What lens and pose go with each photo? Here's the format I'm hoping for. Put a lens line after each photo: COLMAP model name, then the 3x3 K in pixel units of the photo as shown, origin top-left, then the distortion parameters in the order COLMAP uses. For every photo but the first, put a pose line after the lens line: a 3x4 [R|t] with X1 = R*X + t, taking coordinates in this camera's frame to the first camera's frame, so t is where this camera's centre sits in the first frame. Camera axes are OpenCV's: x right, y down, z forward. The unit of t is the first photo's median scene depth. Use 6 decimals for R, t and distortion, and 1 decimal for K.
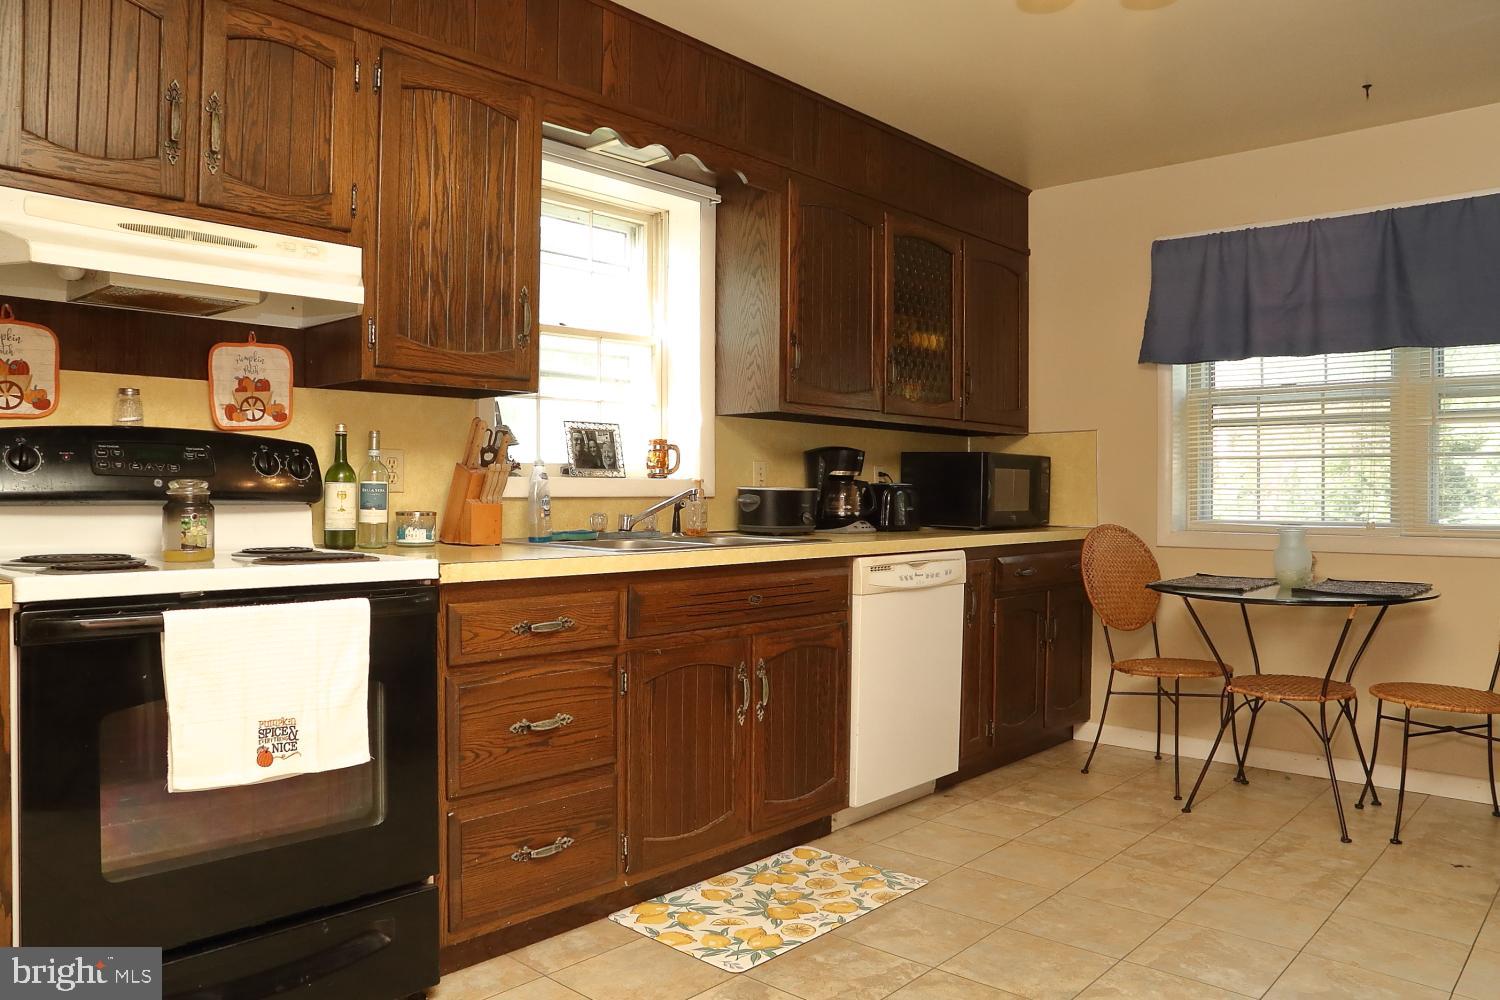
lens RADIAL K [[1035.2, 0, 750.0], [0, 1035.2, 500.0], [0, 0, 1]] dist [-0.134309, 0.064584]
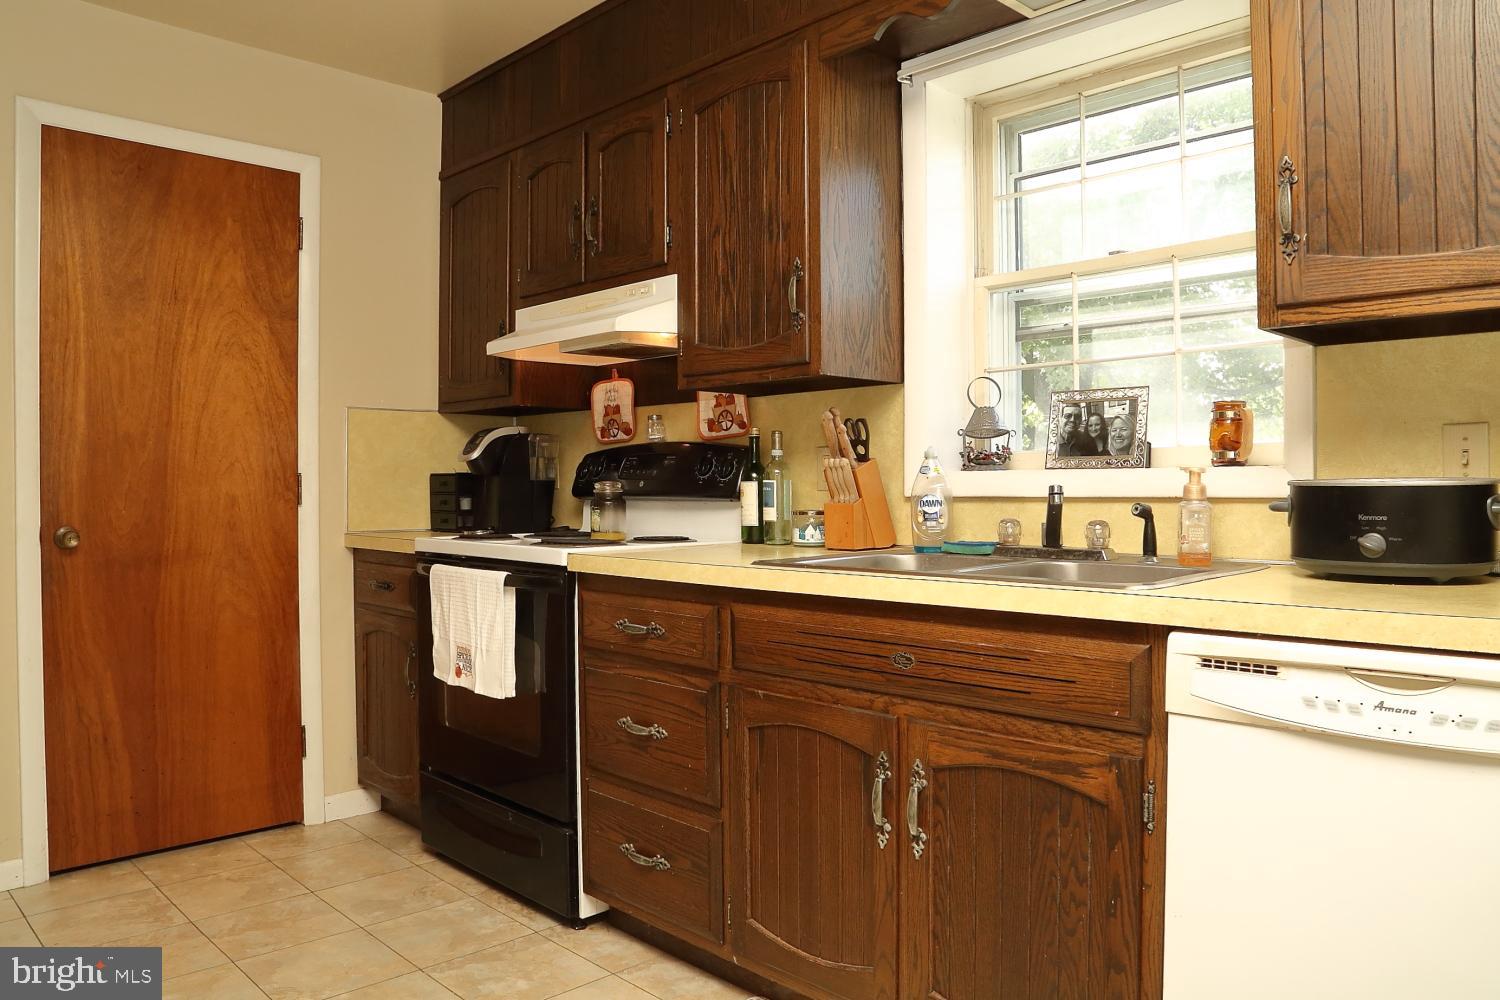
lens RADIAL K [[1035.2, 0, 750.0], [0, 1035.2, 500.0], [0, 0, 1]] dist [-0.134309, 0.064584]
pose [[-0.030003, 0.007923, -0.999518, 0.709594], [-0.005554, 0.999952, 0.008093, -0.006671], [0.999534, 0.005794, -0.029958, 1.042758]]
